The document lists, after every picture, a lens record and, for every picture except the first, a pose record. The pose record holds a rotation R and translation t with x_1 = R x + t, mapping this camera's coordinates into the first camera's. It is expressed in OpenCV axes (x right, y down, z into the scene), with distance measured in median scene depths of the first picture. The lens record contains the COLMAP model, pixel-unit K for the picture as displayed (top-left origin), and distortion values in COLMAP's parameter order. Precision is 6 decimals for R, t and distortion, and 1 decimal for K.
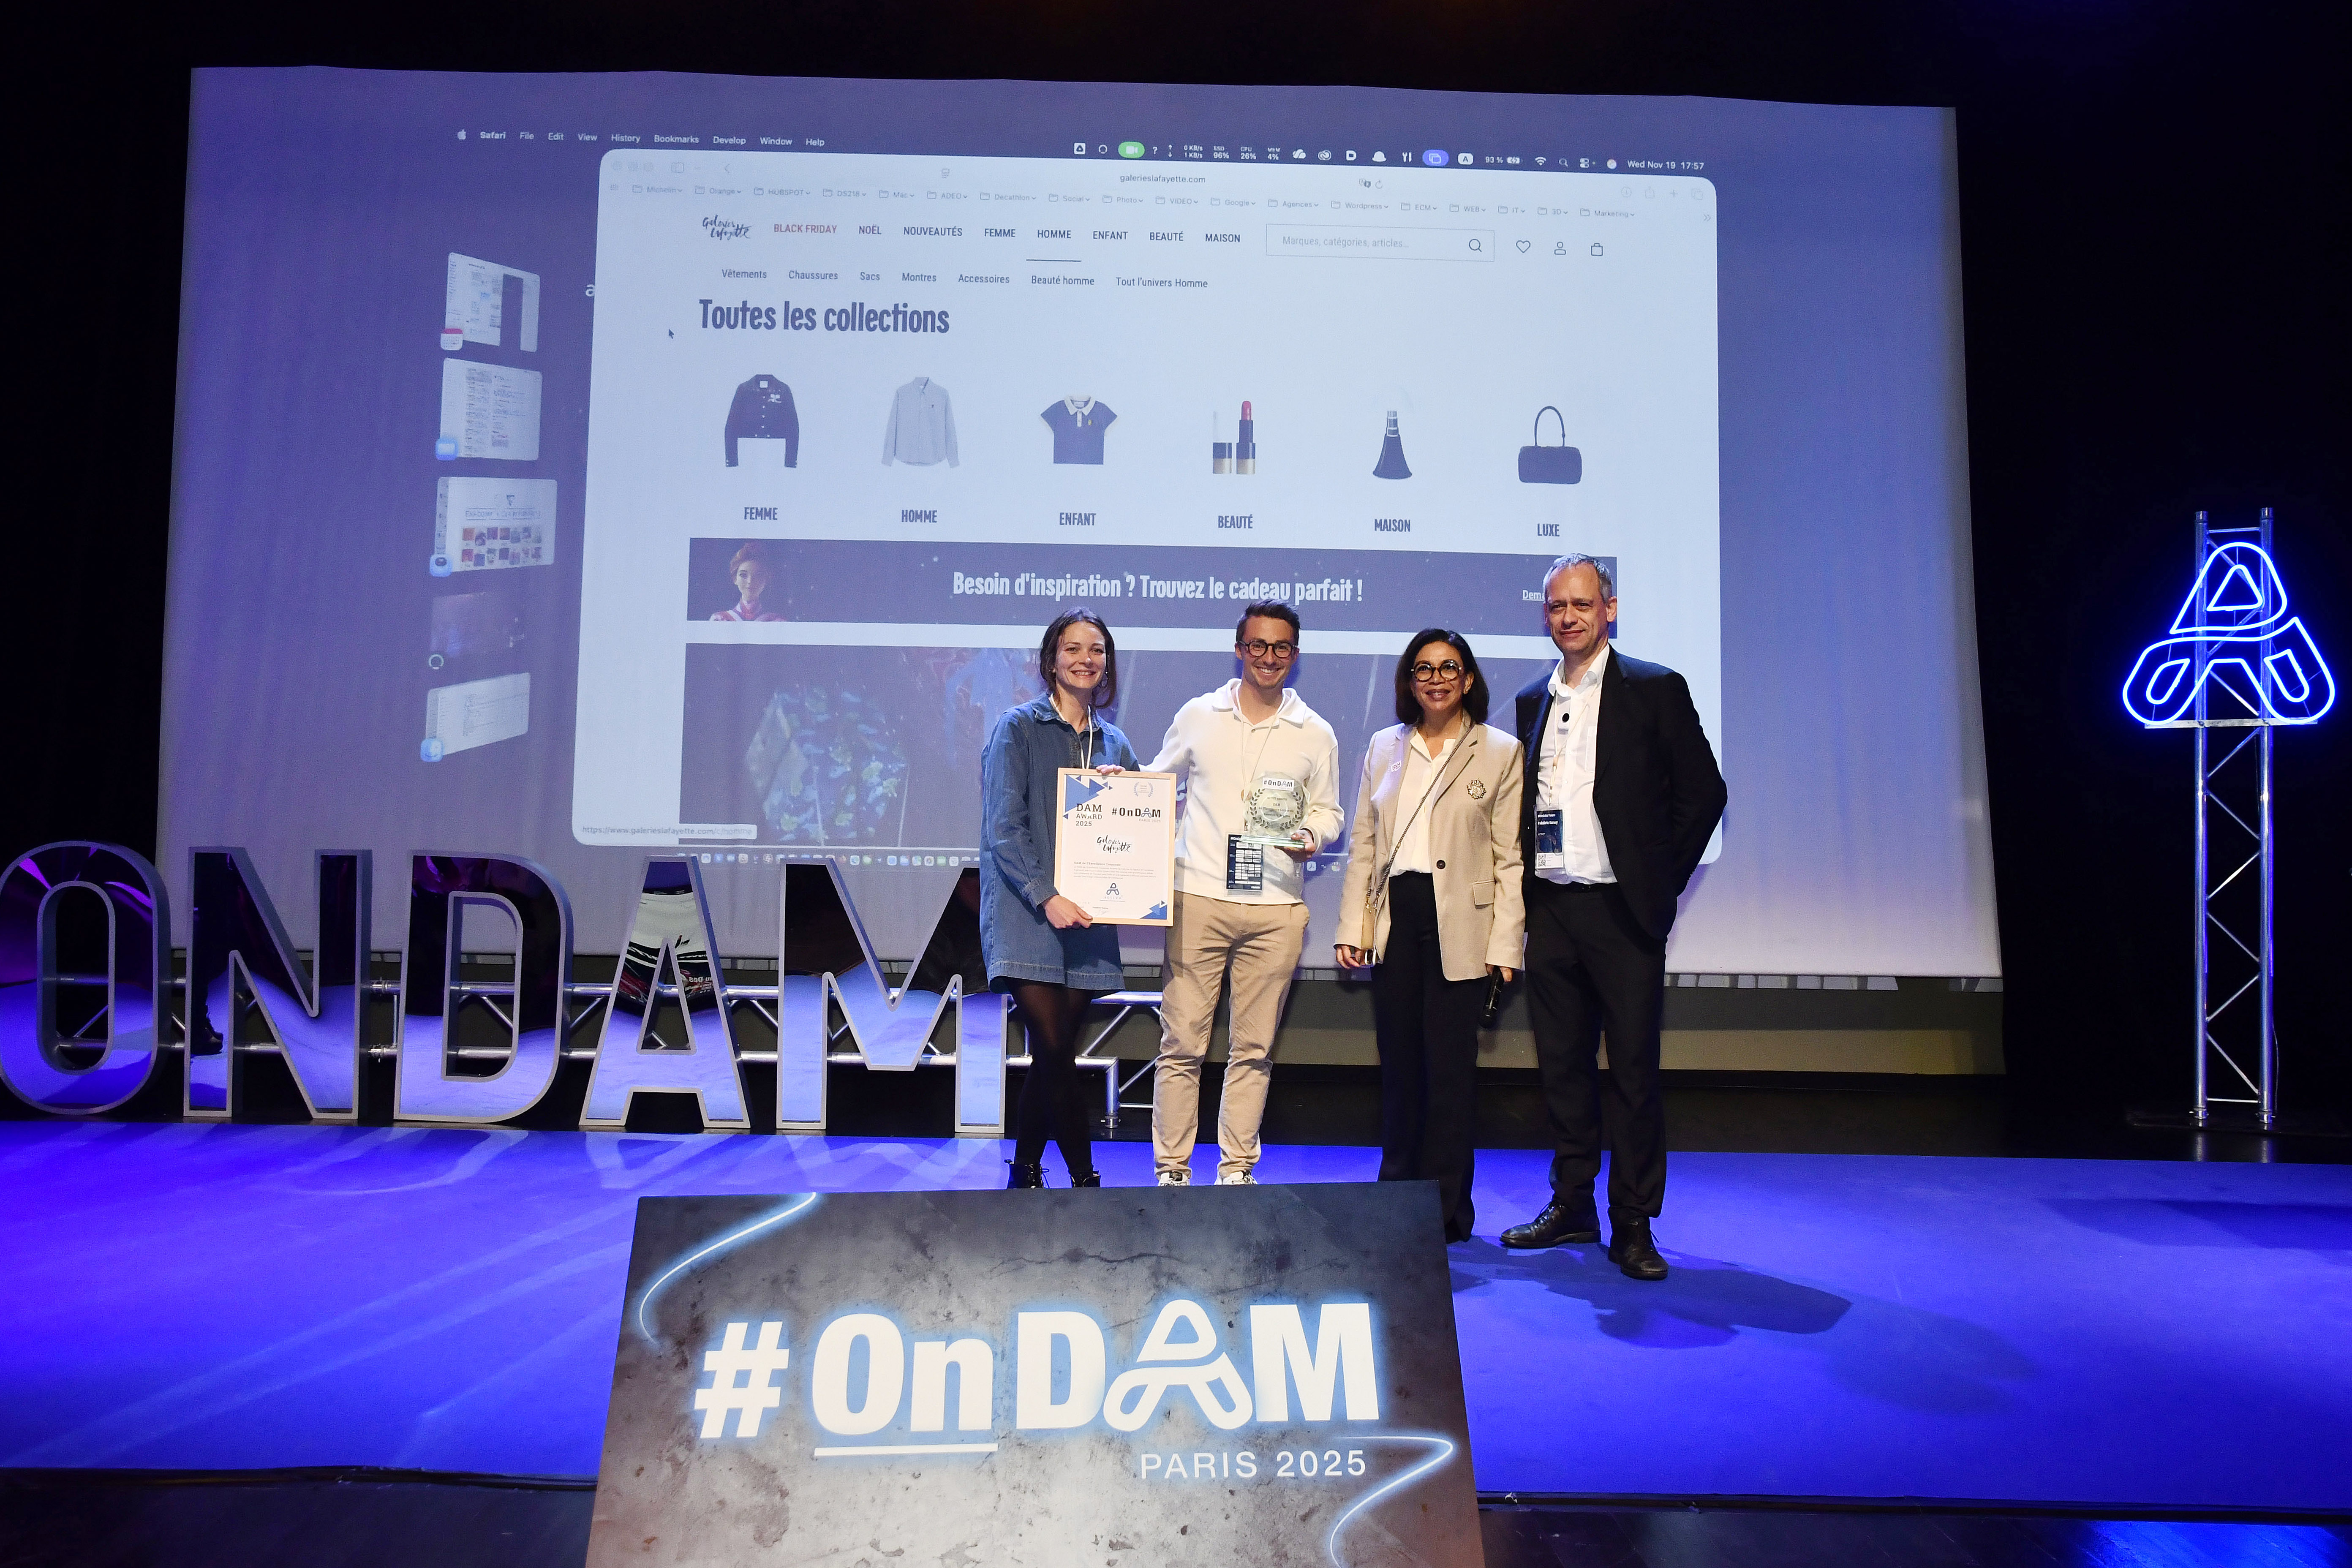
lens RADIAL K [[2164.1, 0, 1152.3], [0, 2164.1, 797.4], [0, 0, 1]] dist [-0.011396, 0.000000]
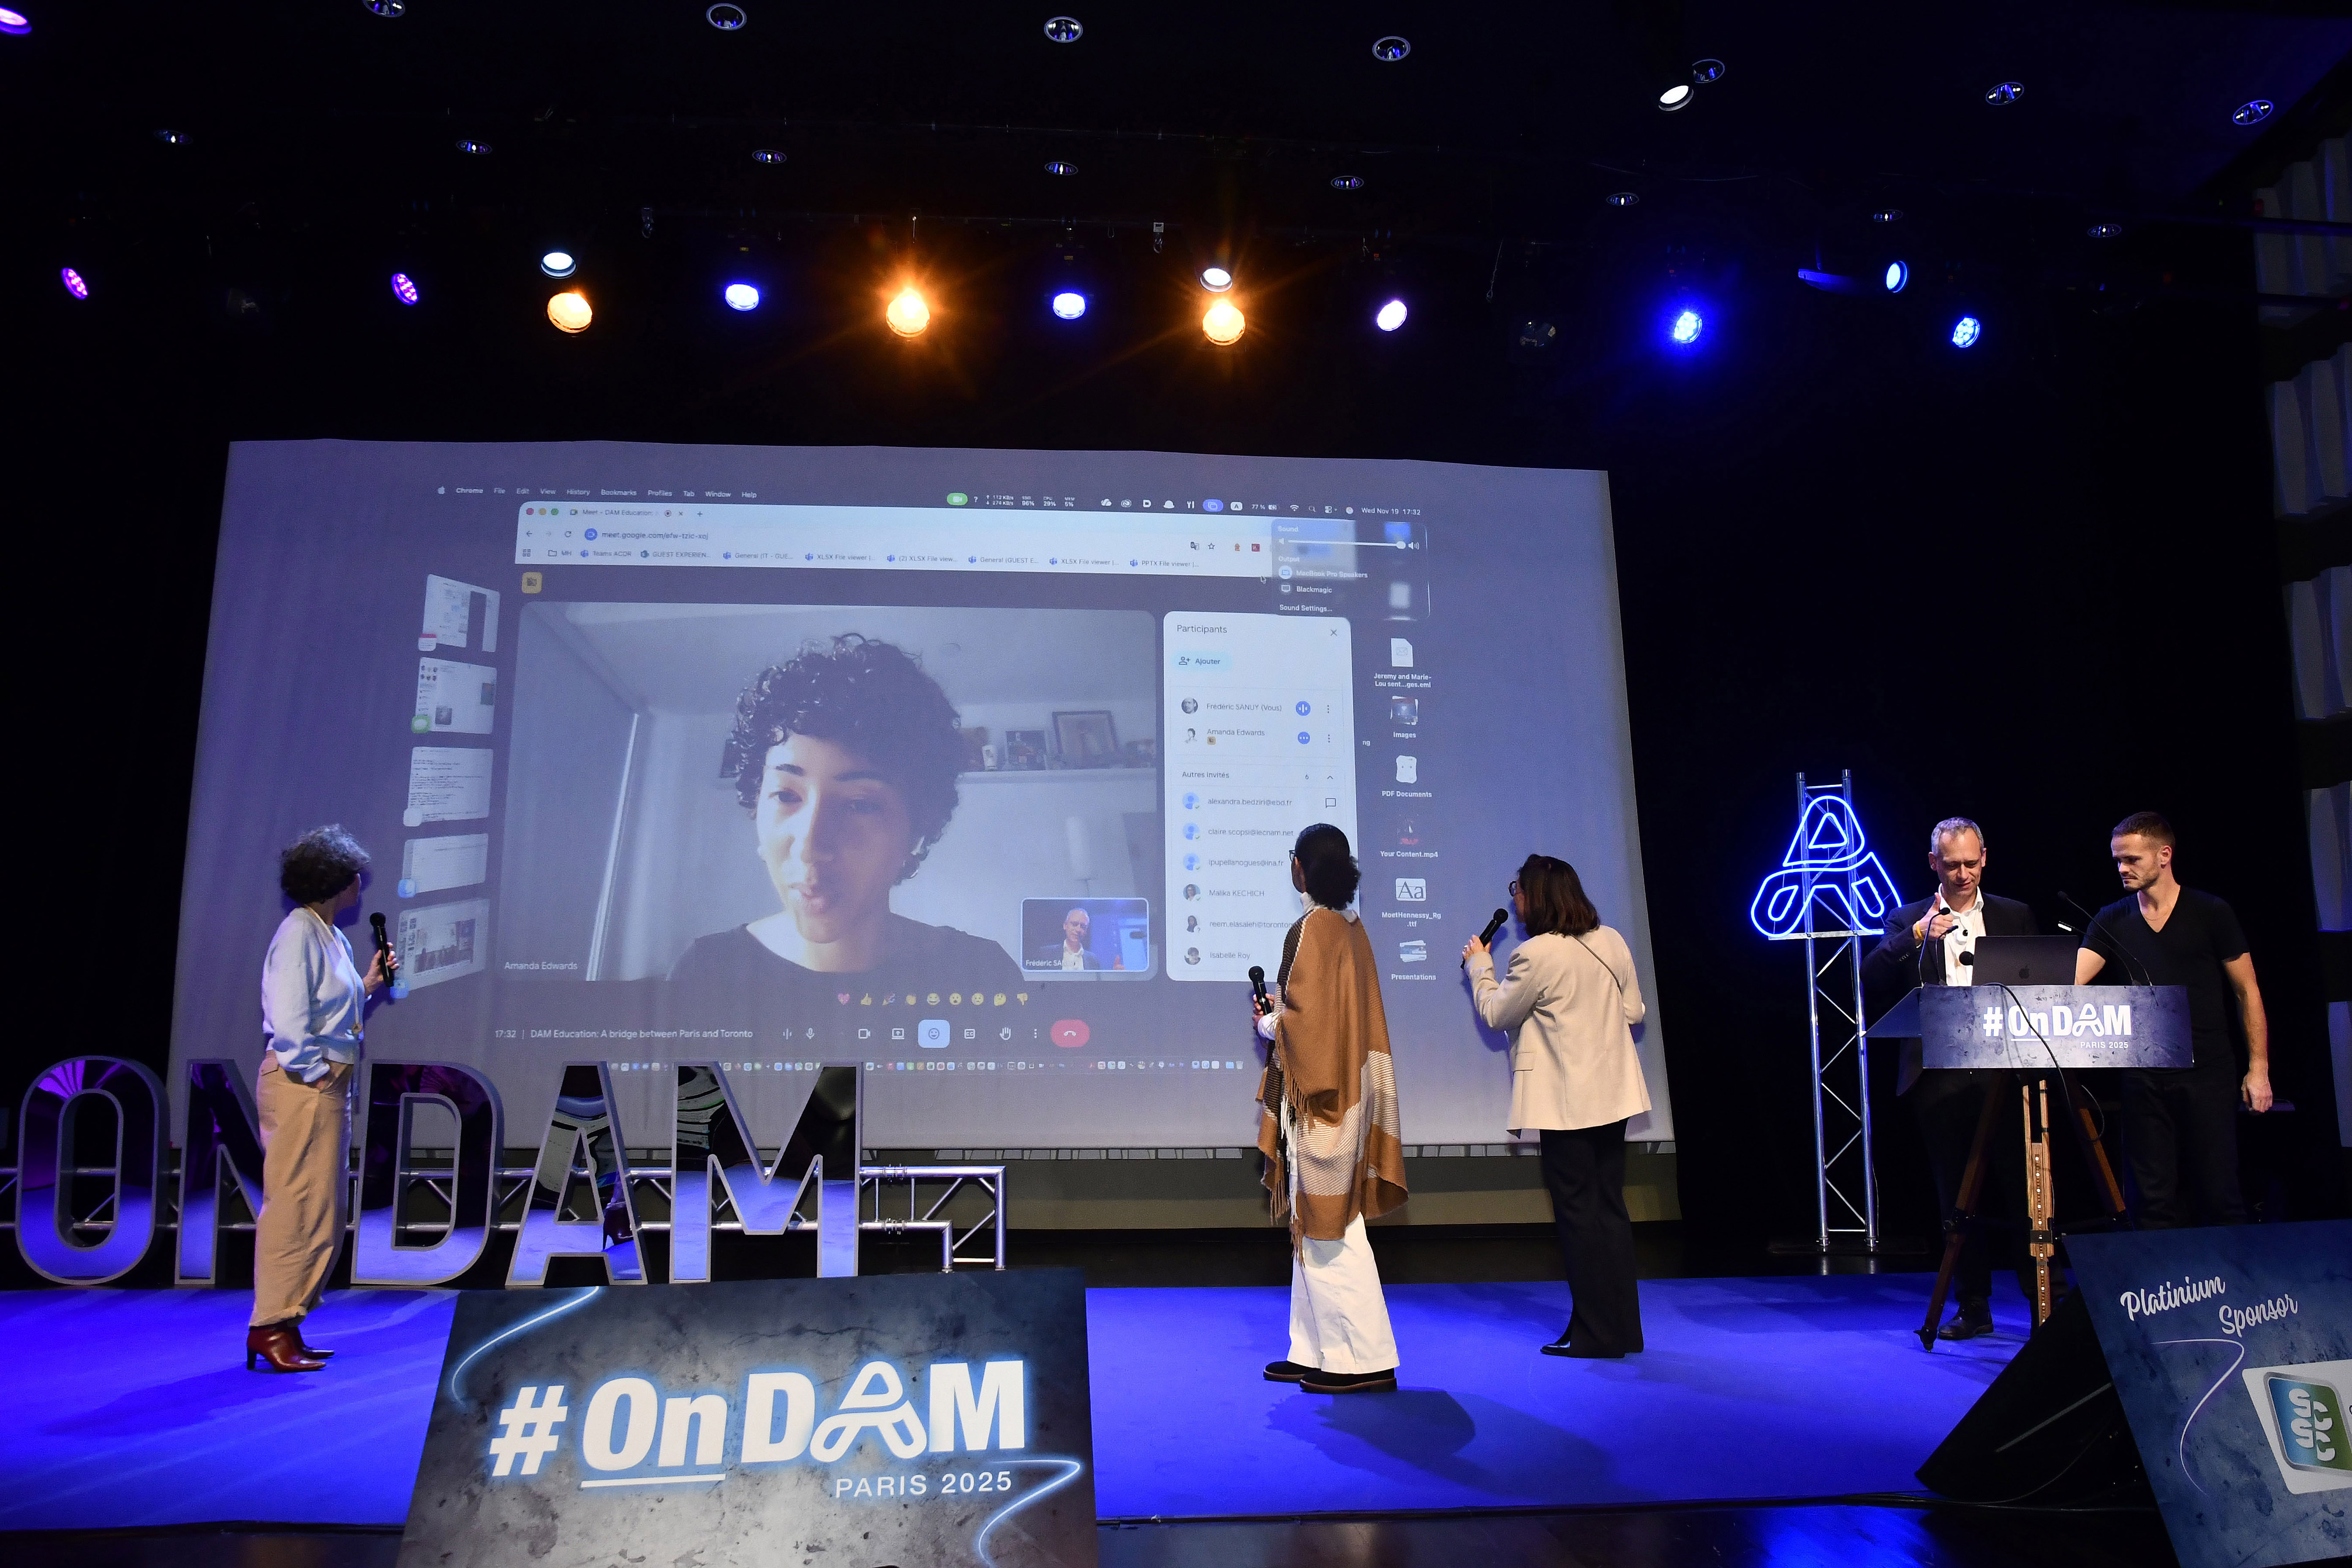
lens RADIAL K [[1817.2, 0, 1222.0], [0, 1817.2, 819.9], [0, 0, 1]] dist [-0.083549, 0.046382]
pose [[0.996971, -0.011223, 0.076956, 0.059653], [0.020212, 0.992920, -0.117053, 0.017559], [-0.075097, 0.118254, 0.990140, -0.050240]]
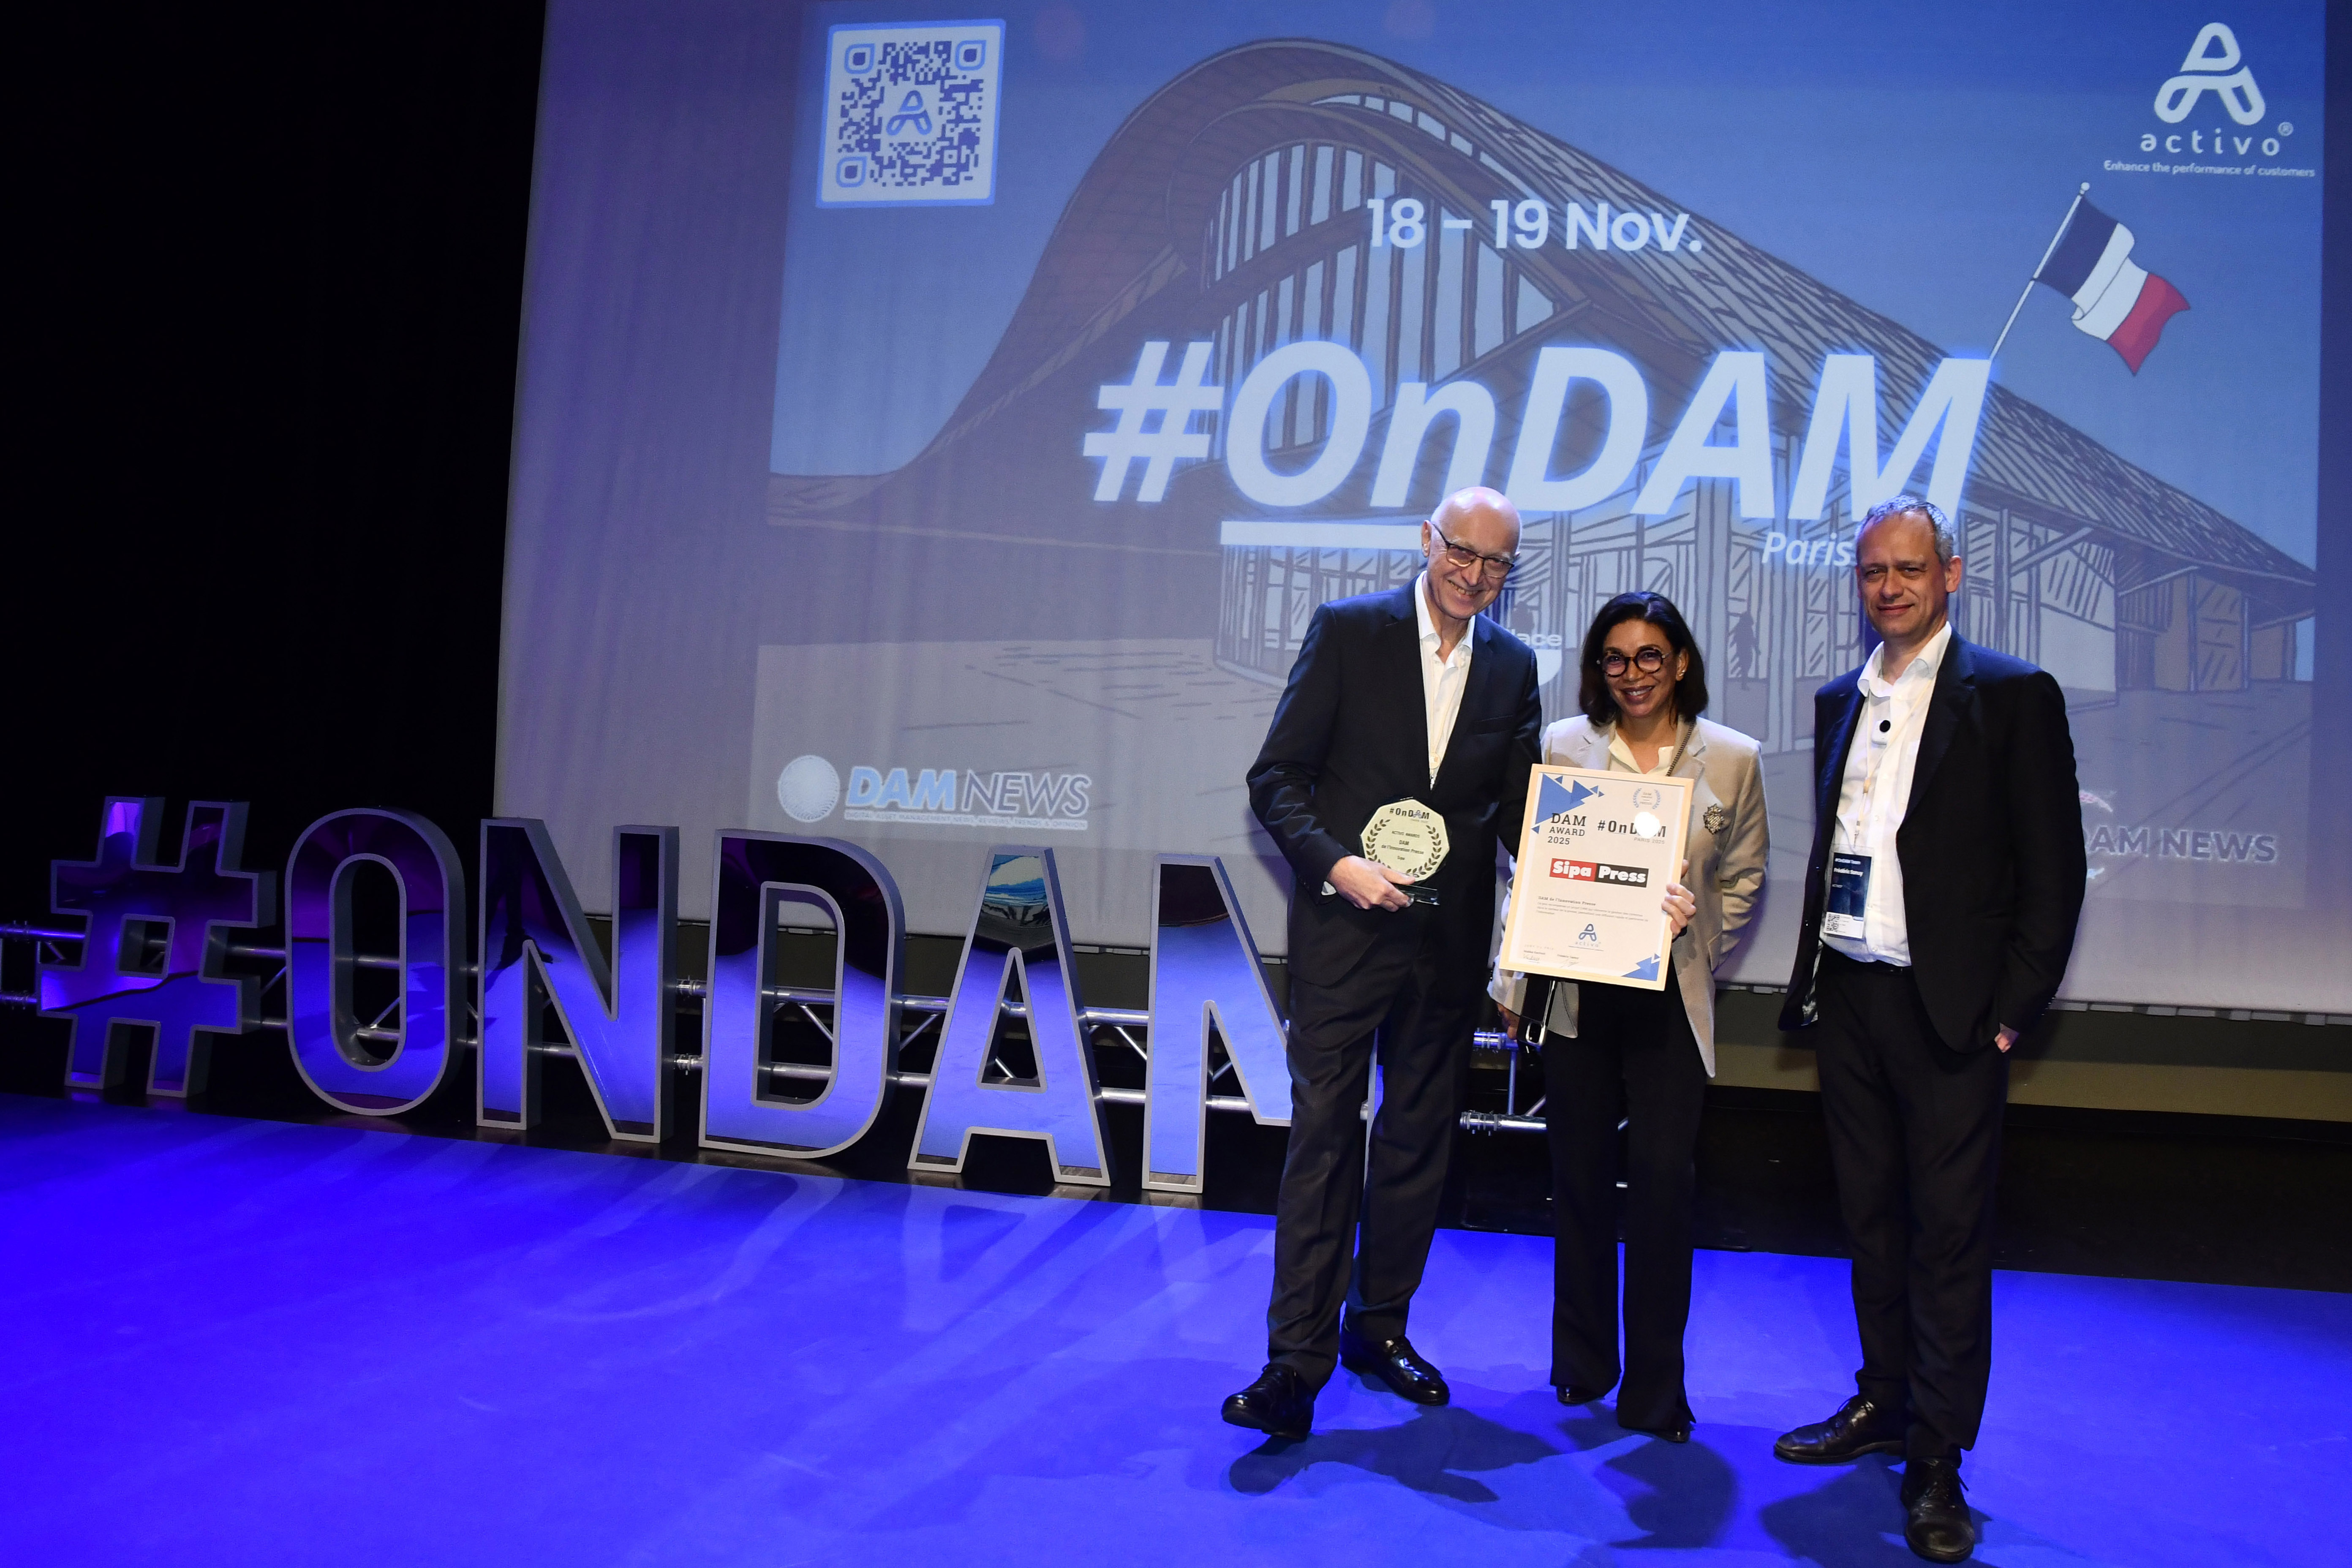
lens RADIAL K [[1762.2, 0, 1165.2], [0, 1762.2, 795.8], [0, 0, 1]] dist [-0.116302, 0.051627]
pose [[0.985475, 0.029350, -0.167263, -0.058638], [-0.021730, 0.998649, 0.047208, -0.023941], [0.168423, -0.042887, 0.984781, 0.354356]]
